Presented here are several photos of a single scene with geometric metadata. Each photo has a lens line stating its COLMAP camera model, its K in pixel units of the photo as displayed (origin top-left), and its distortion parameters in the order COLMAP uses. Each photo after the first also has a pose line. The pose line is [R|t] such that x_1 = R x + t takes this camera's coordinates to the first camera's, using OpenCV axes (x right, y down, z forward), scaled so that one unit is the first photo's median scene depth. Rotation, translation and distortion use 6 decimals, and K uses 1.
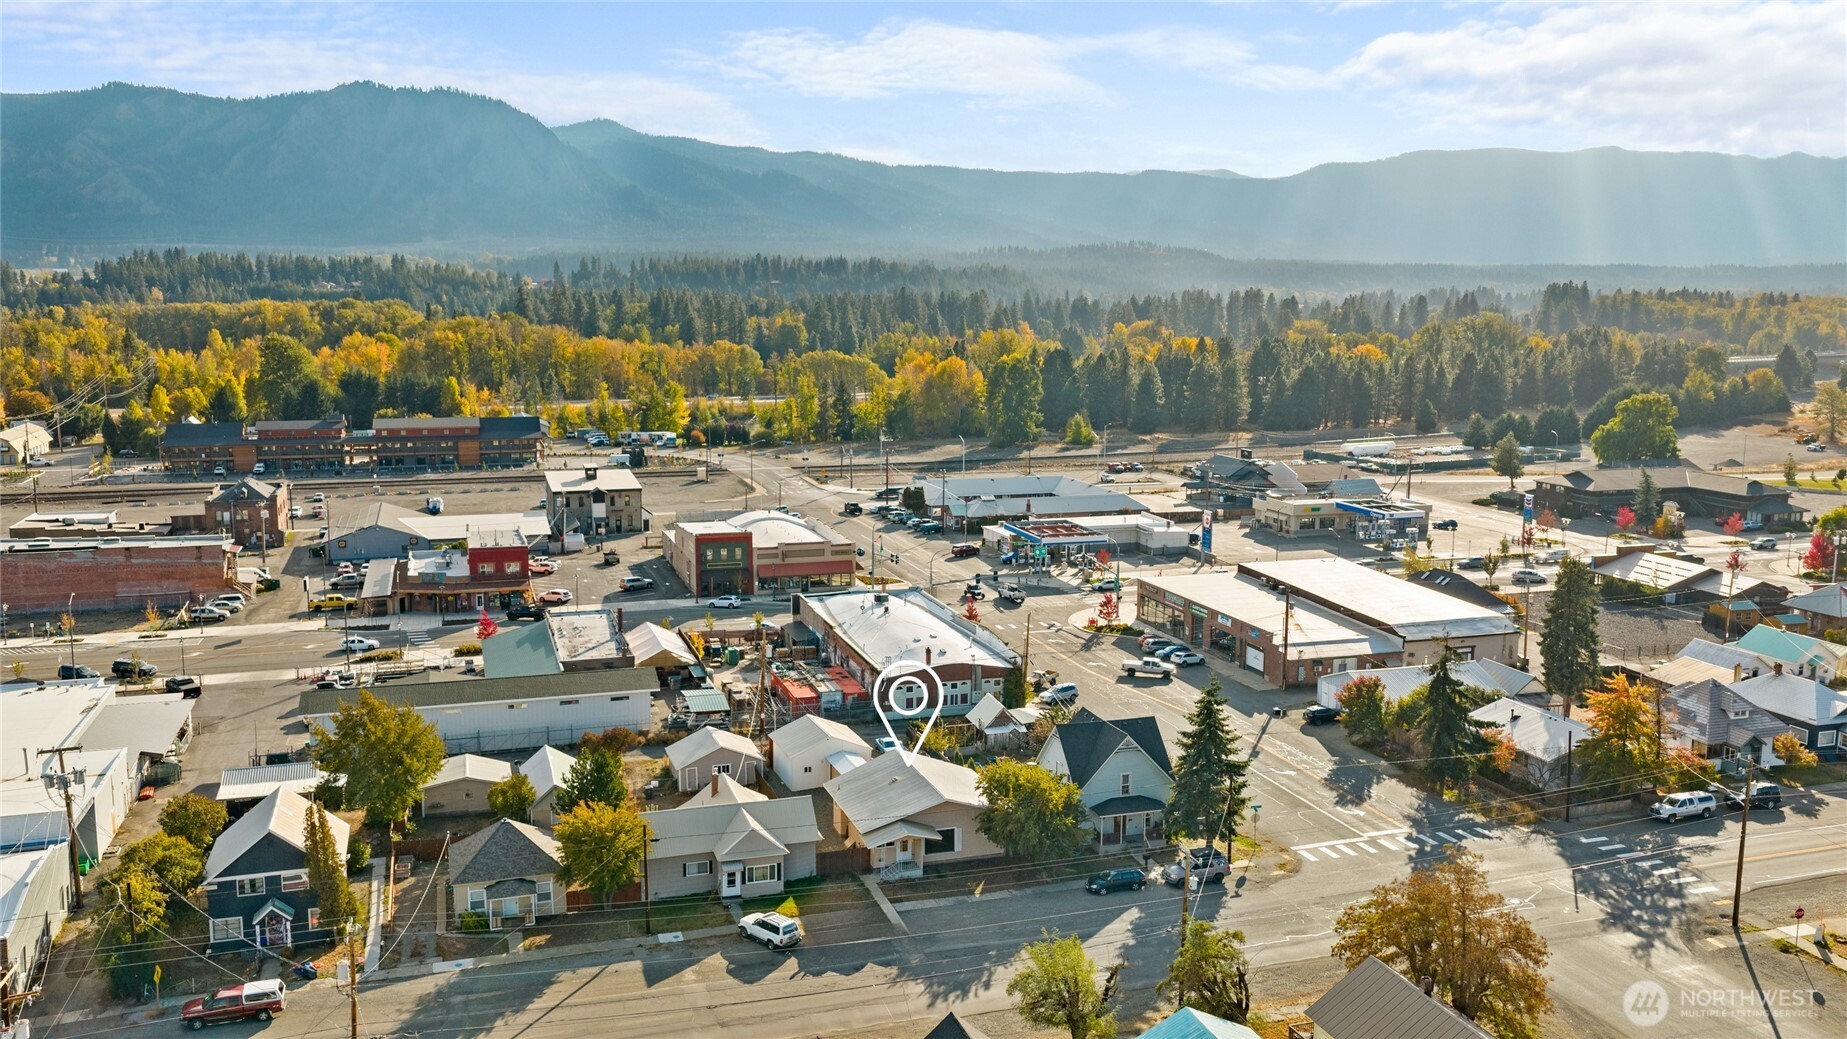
lens RADIAL K [[1497.6, 0, 924.8], [0, 1497.6, 468.5], [0, 0, 1]] dist [0.058028, -0.105926]
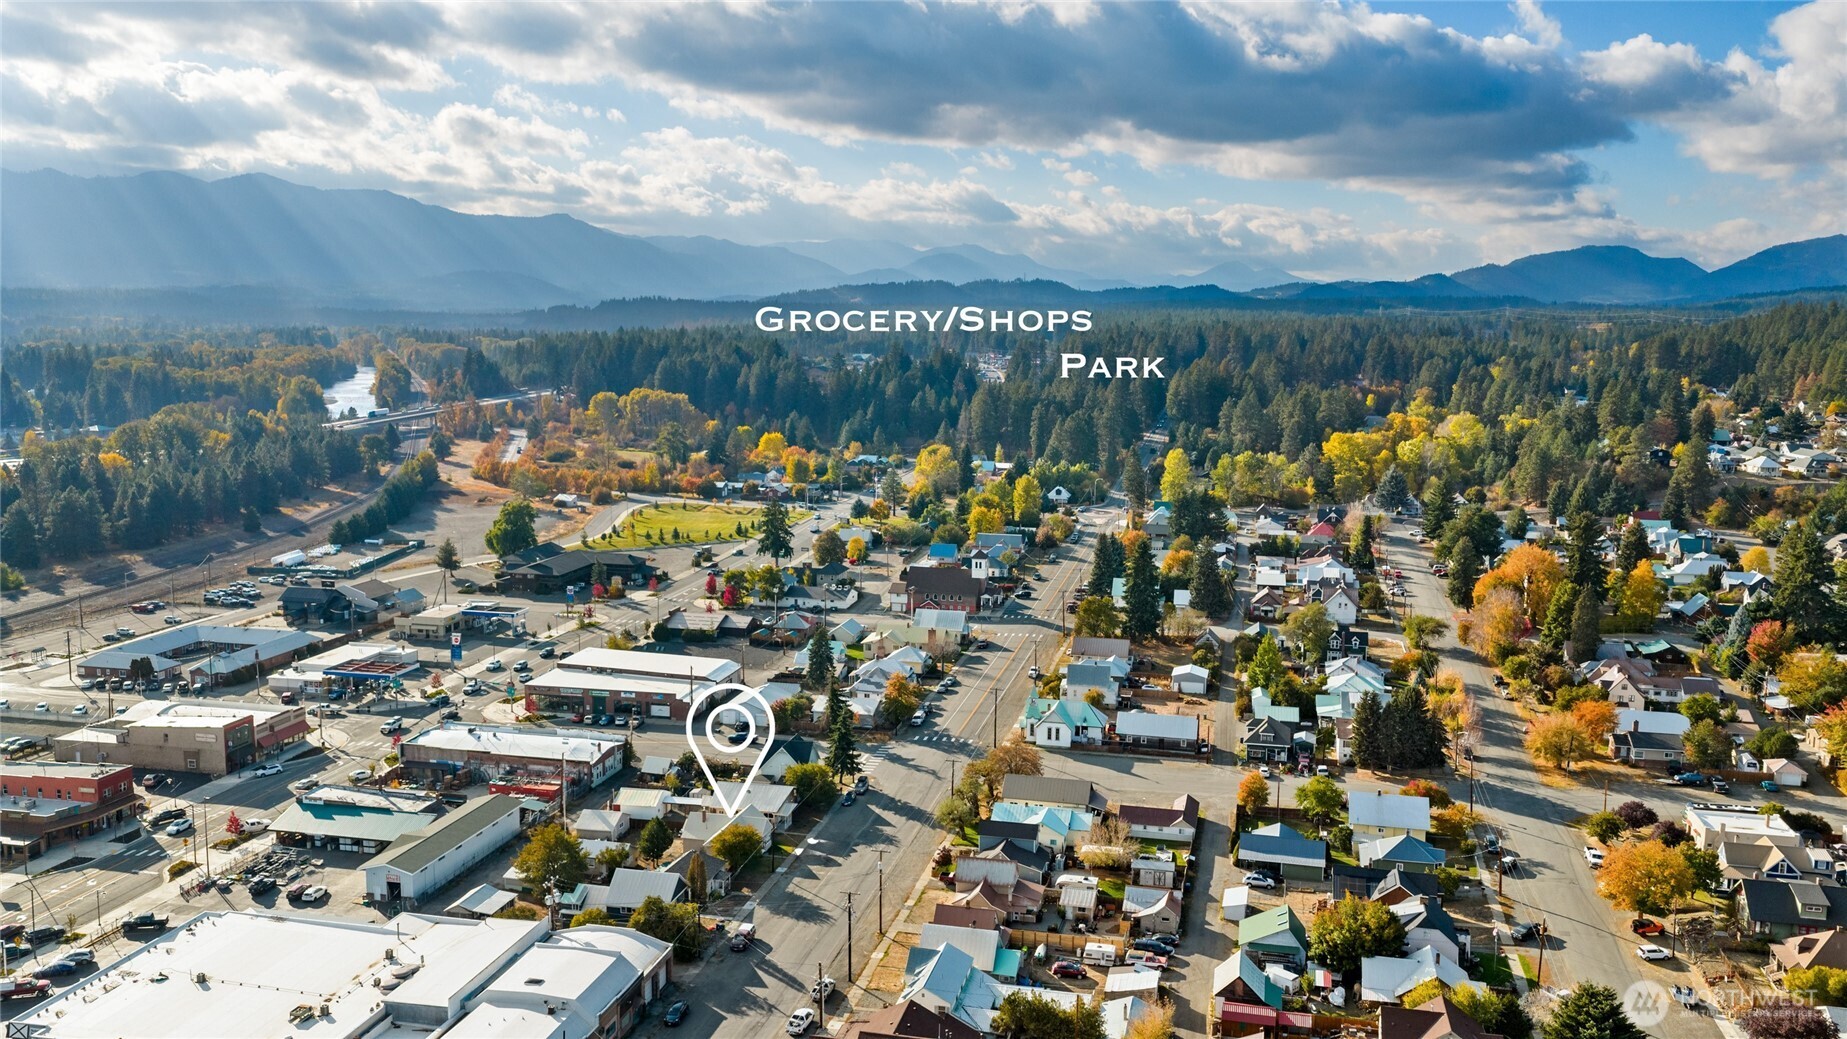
lens RADIAL K [[1497.6, 0, 924.8], [0, 1497.6, 468.5], [0, 0, 1]] dist [0.058028, -0.105926]
pose [[0.516790, -0.095363, 0.850784, -1.273540], [0.097405, 0.993873, 0.052235, -0.256506], [-0.850553, 0.055876, 0.522912, -0.265882]]
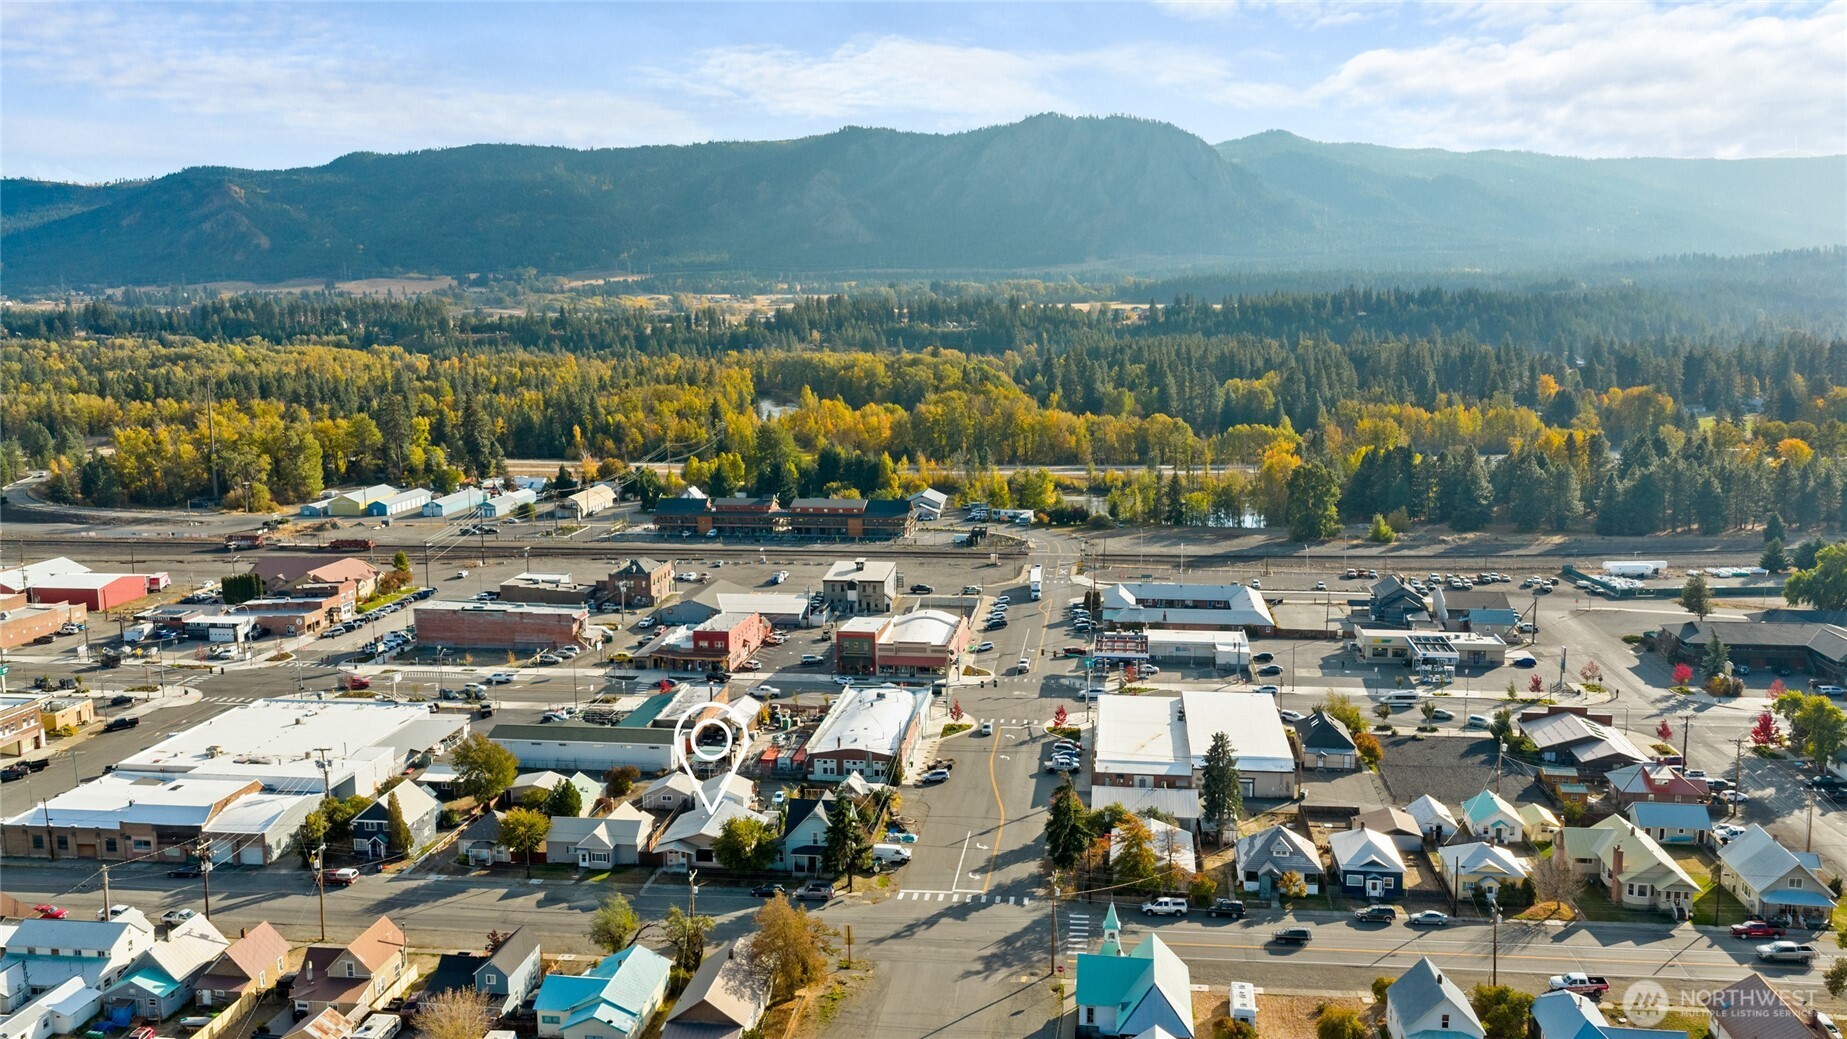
lens RADIAL K [[1497.6, 0, 924.8], [0, 1497.6, 468.5], [0, 0, 1]] dist [0.058028, -0.105926]
pose [[0.902061, 0.037412, -0.429985, 0.760695], [-0.037950, 0.999253, 0.007326, -0.178823], [0.429937, 0.009709, 0.902807, -0.386633]]
